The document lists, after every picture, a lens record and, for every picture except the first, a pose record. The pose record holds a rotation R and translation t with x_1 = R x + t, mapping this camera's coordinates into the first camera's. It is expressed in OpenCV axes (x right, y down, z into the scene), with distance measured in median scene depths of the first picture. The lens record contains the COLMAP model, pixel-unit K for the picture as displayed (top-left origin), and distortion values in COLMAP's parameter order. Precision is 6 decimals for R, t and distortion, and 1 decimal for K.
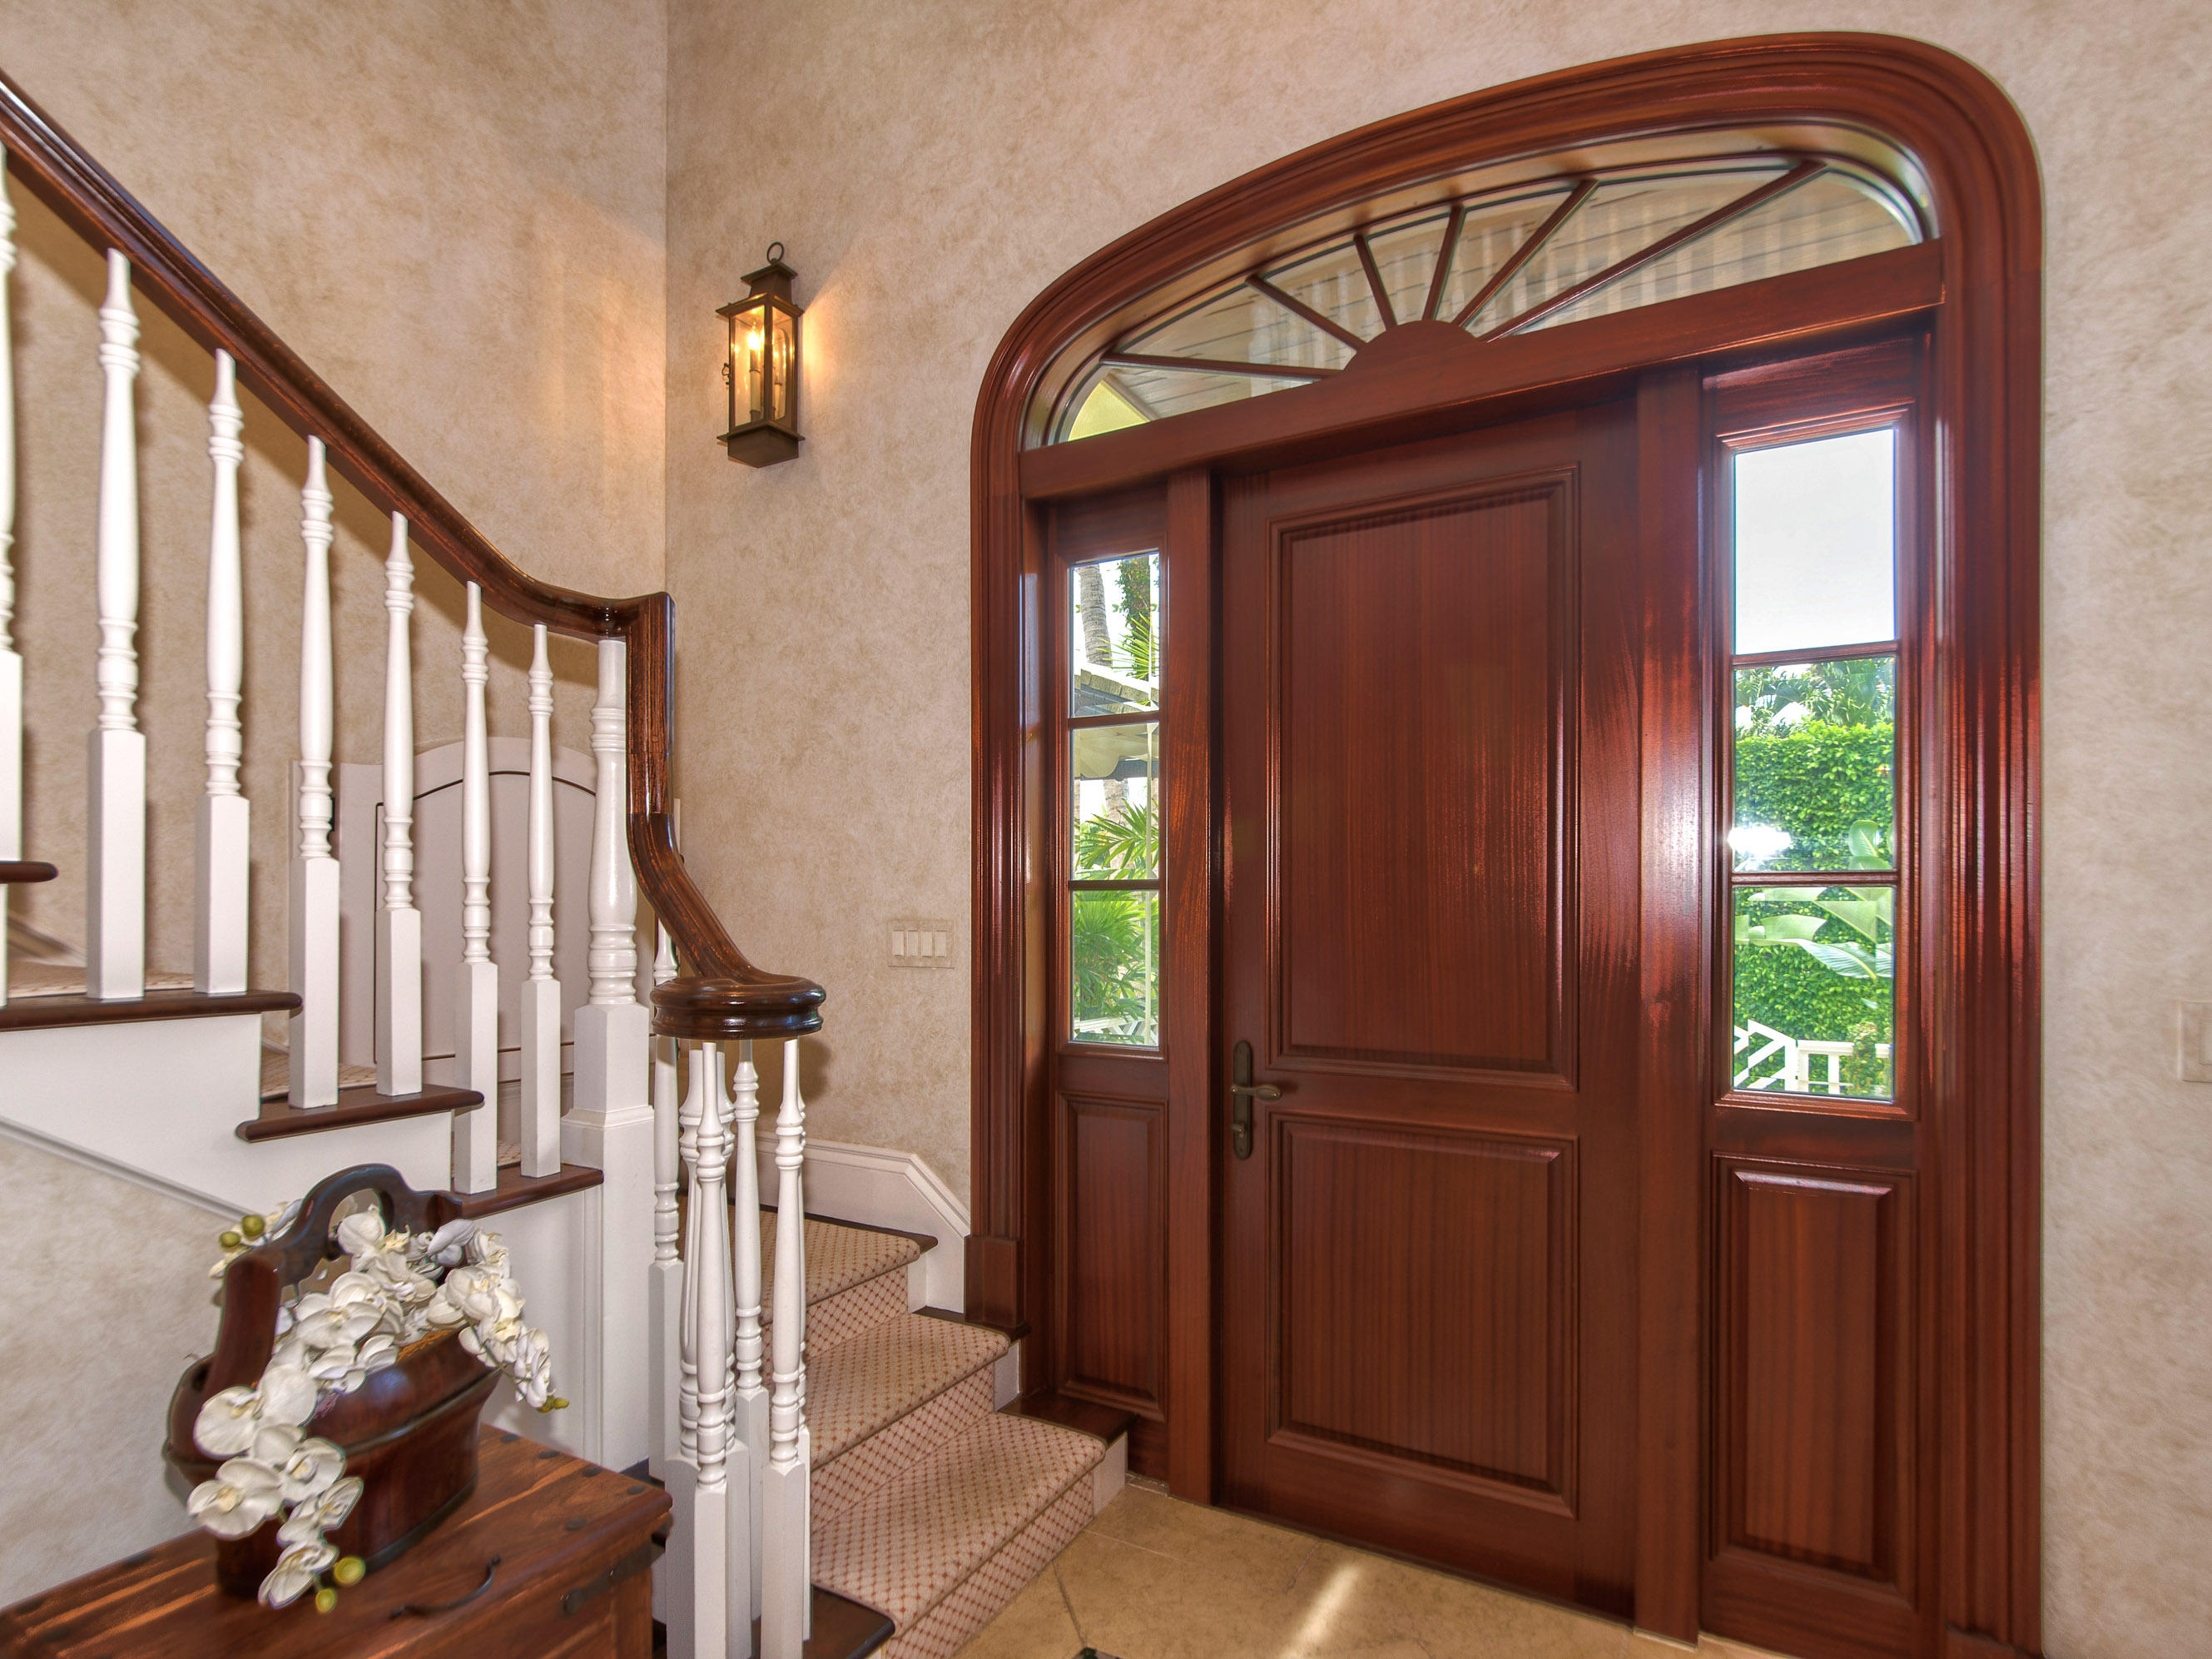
lens RADIAL K [[1108.5, 0, 1103.4], [0, 1108.5, 903.0], [0, 0, 1]] dist [0.000082, 0.000012]
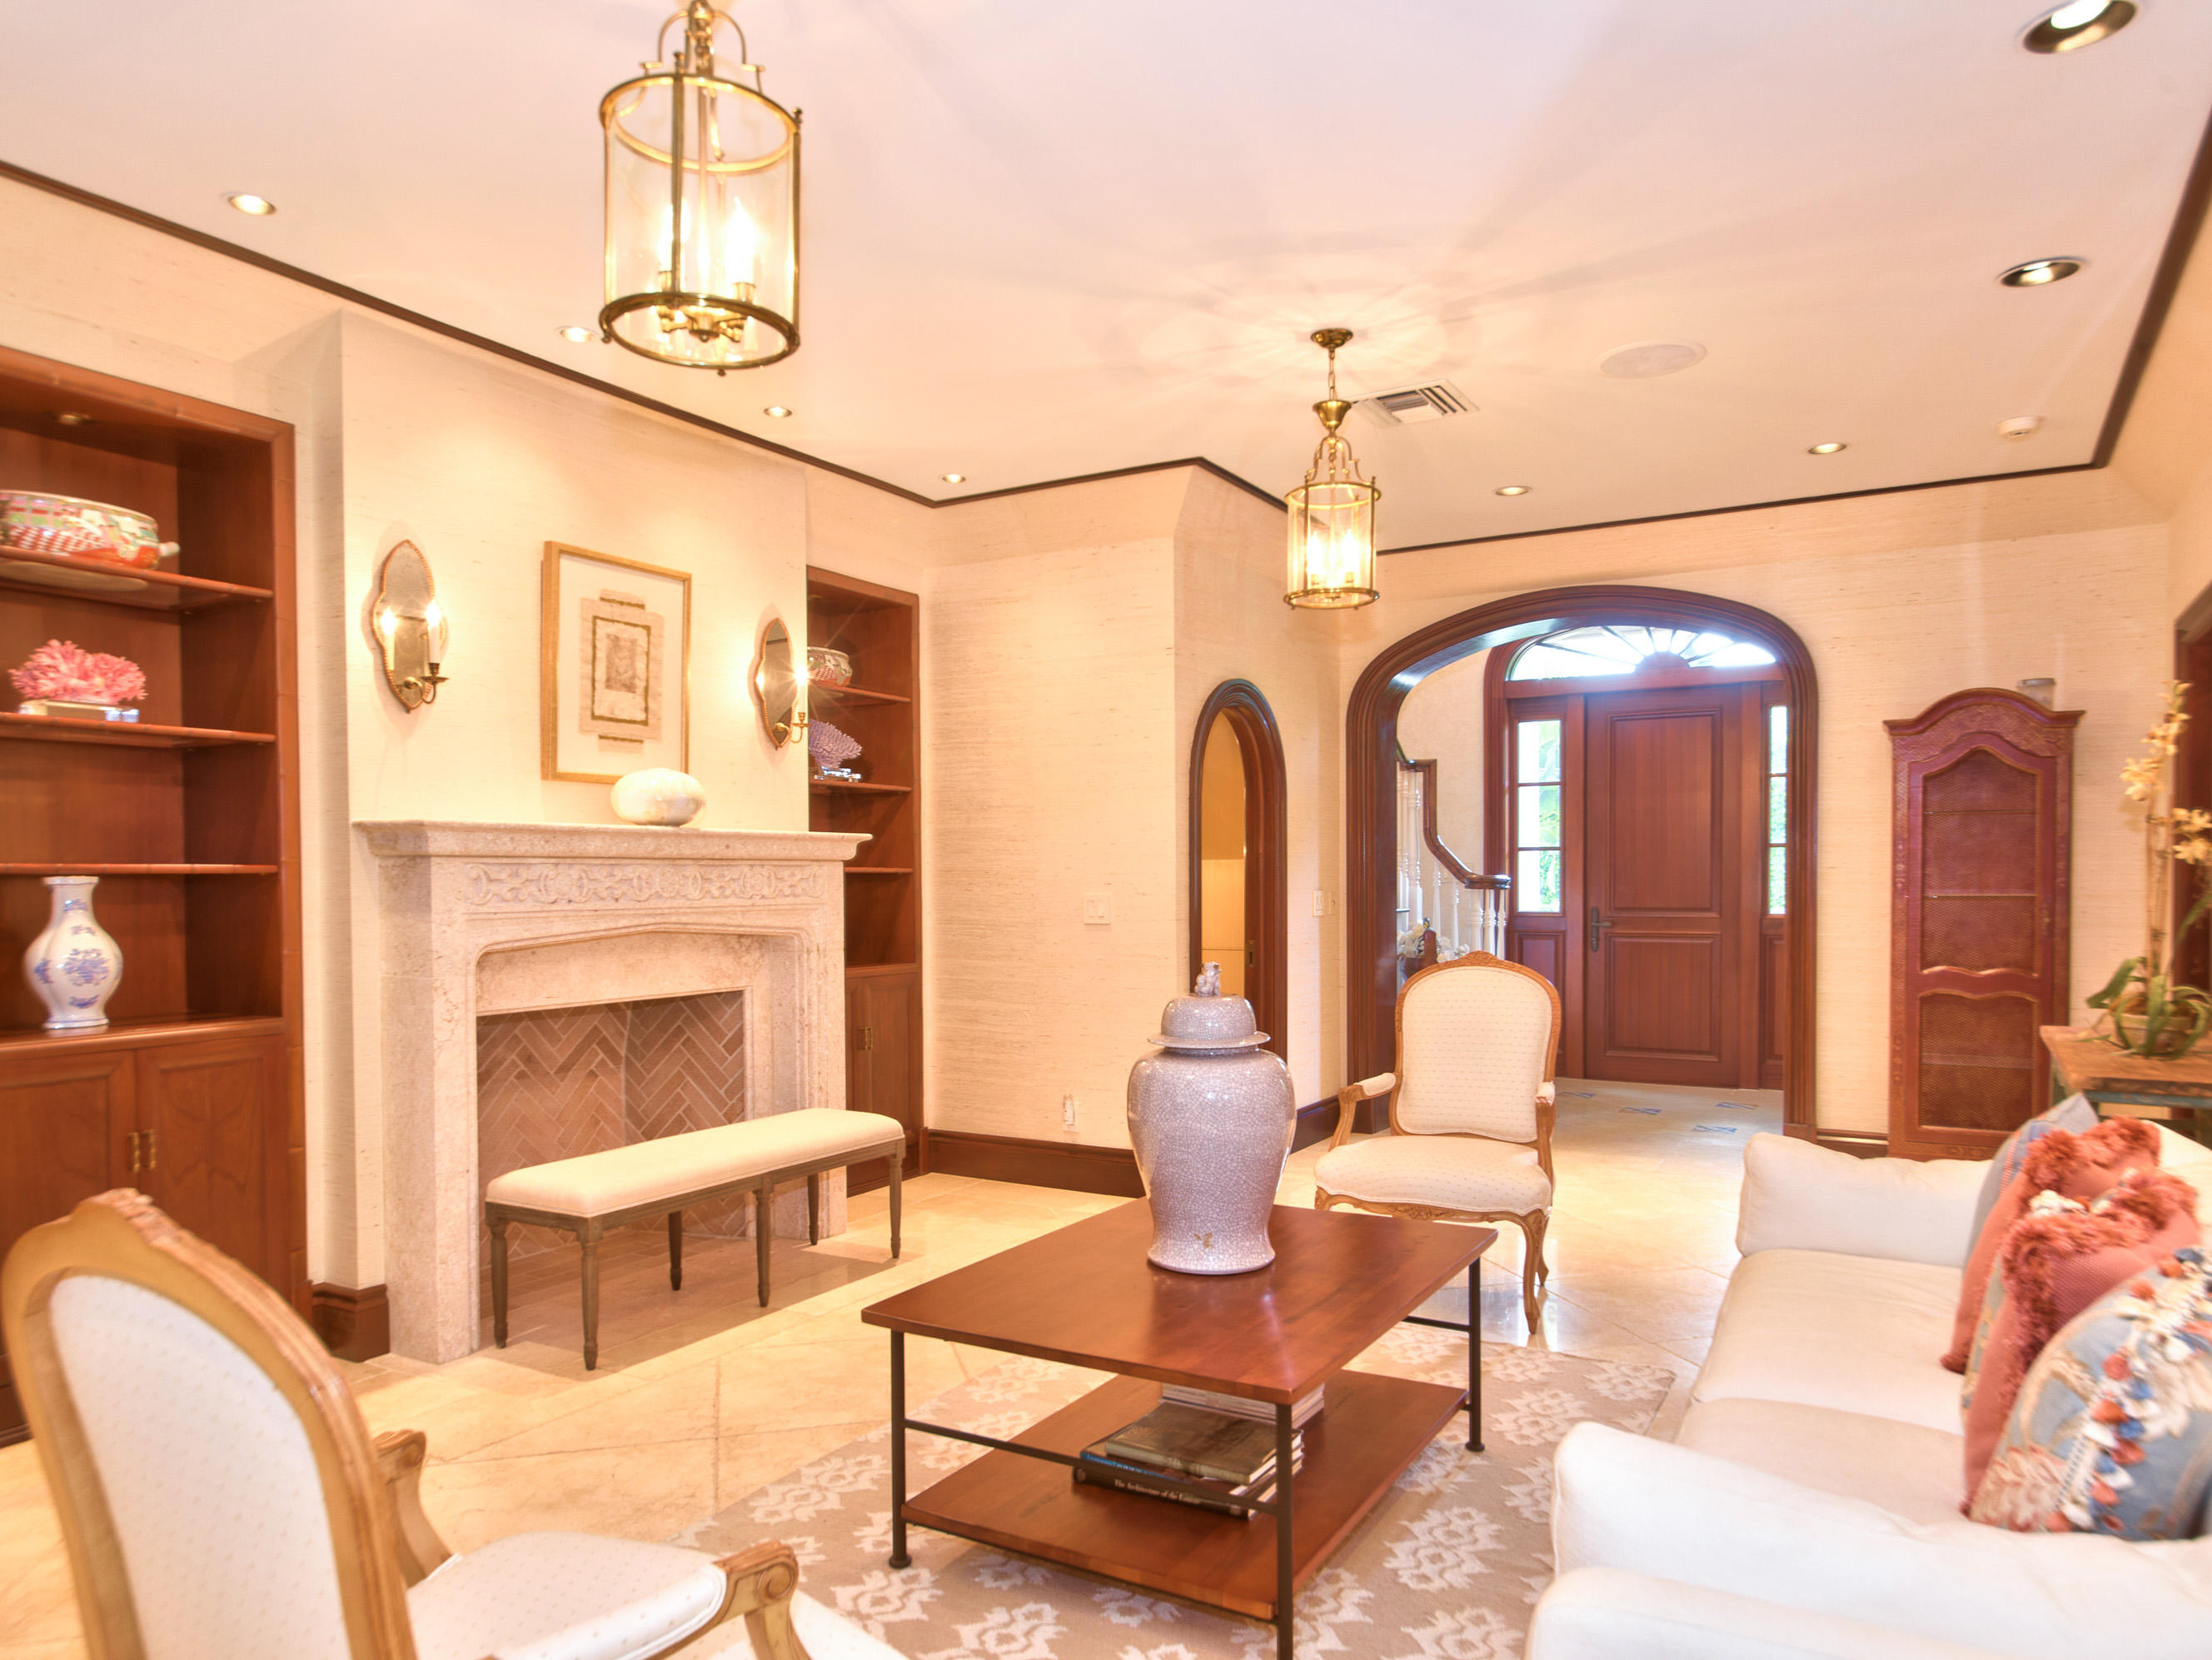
lens RADIAL K [[1453.5, 0, 1104.7], [0, 1453.5, 921.6], [0, 0, 1]] dist [-0.001272, 0.000403]
pose [[0.999863, -0.005076, -0.015772, -1.025683], [0.005422, 0.999744, 0.021962, 0.076220], [0.015657, -0.022044, 0.999634, -2.580278]]
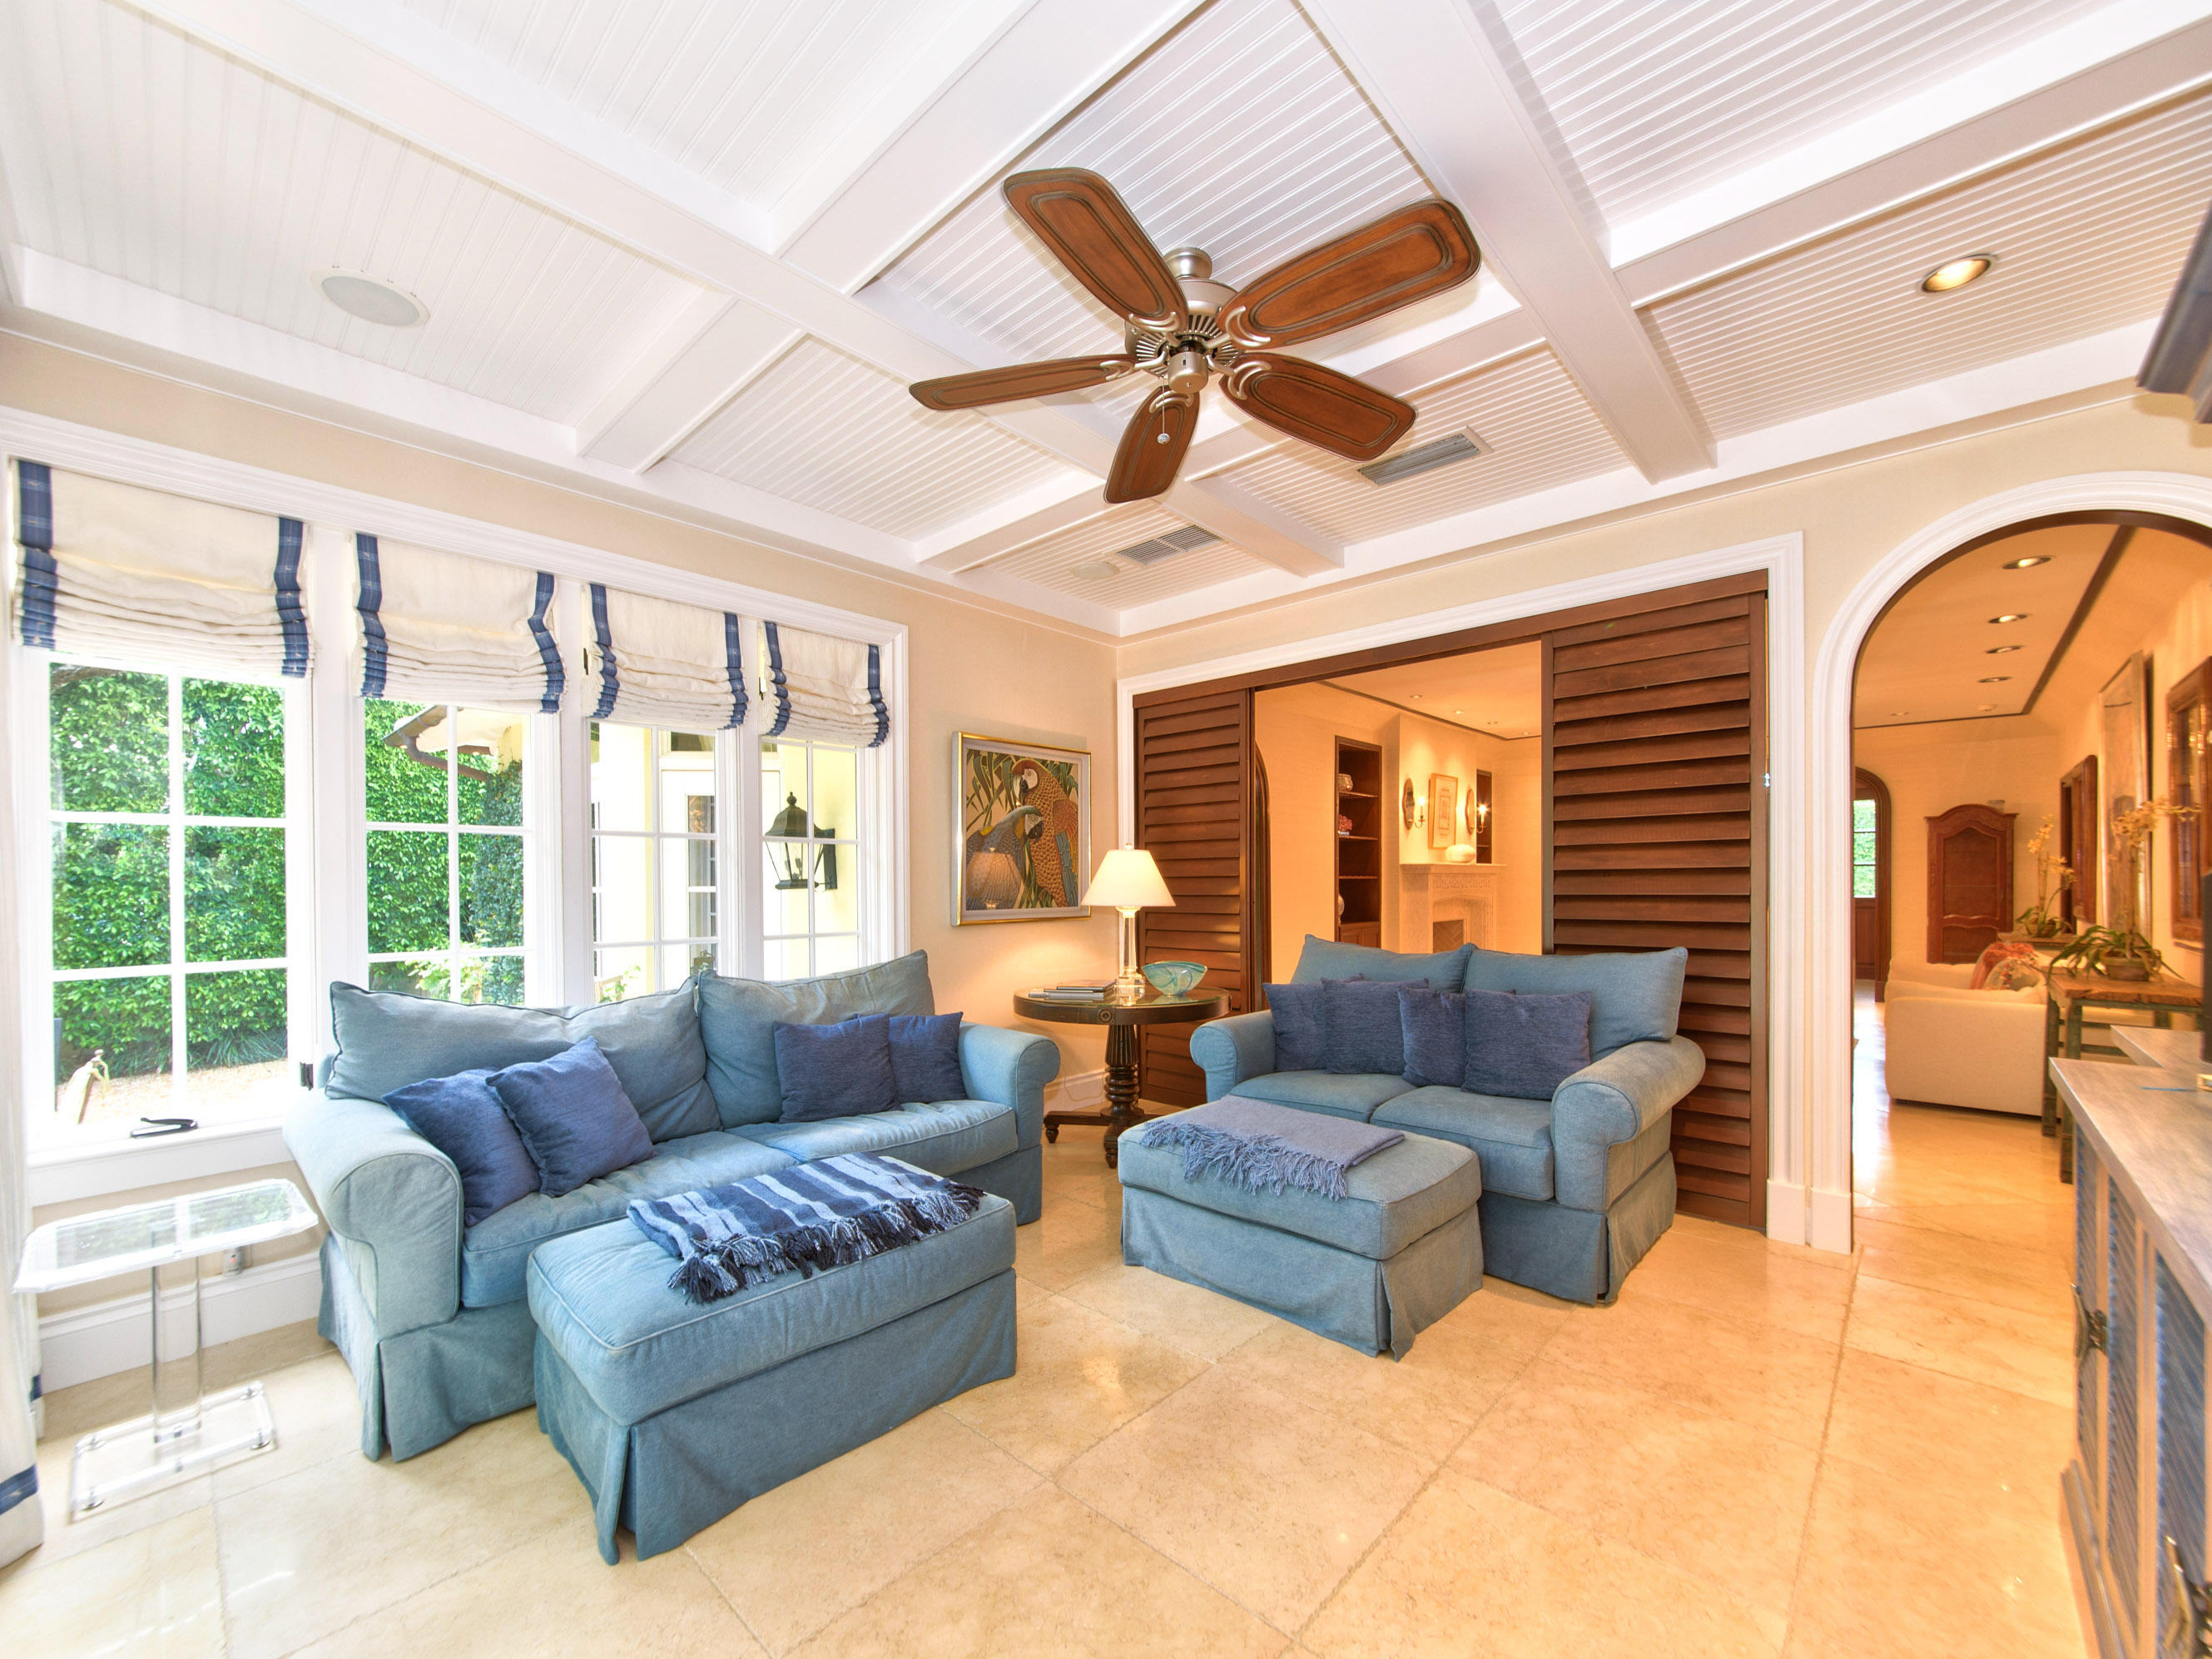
lens RADIAL K [[892.3, 0, 1113.2], [0, 892.3, 897.1], [0, 0, 1]] dist [0.000442, -0.005655]
pose [[0.972693, -0.003438, -0.232069, -2.136069], [0.005919, 0.999933, 0.009997, 0.082296], [0.232019, -0.011097, 0.972648, -4.424701]]
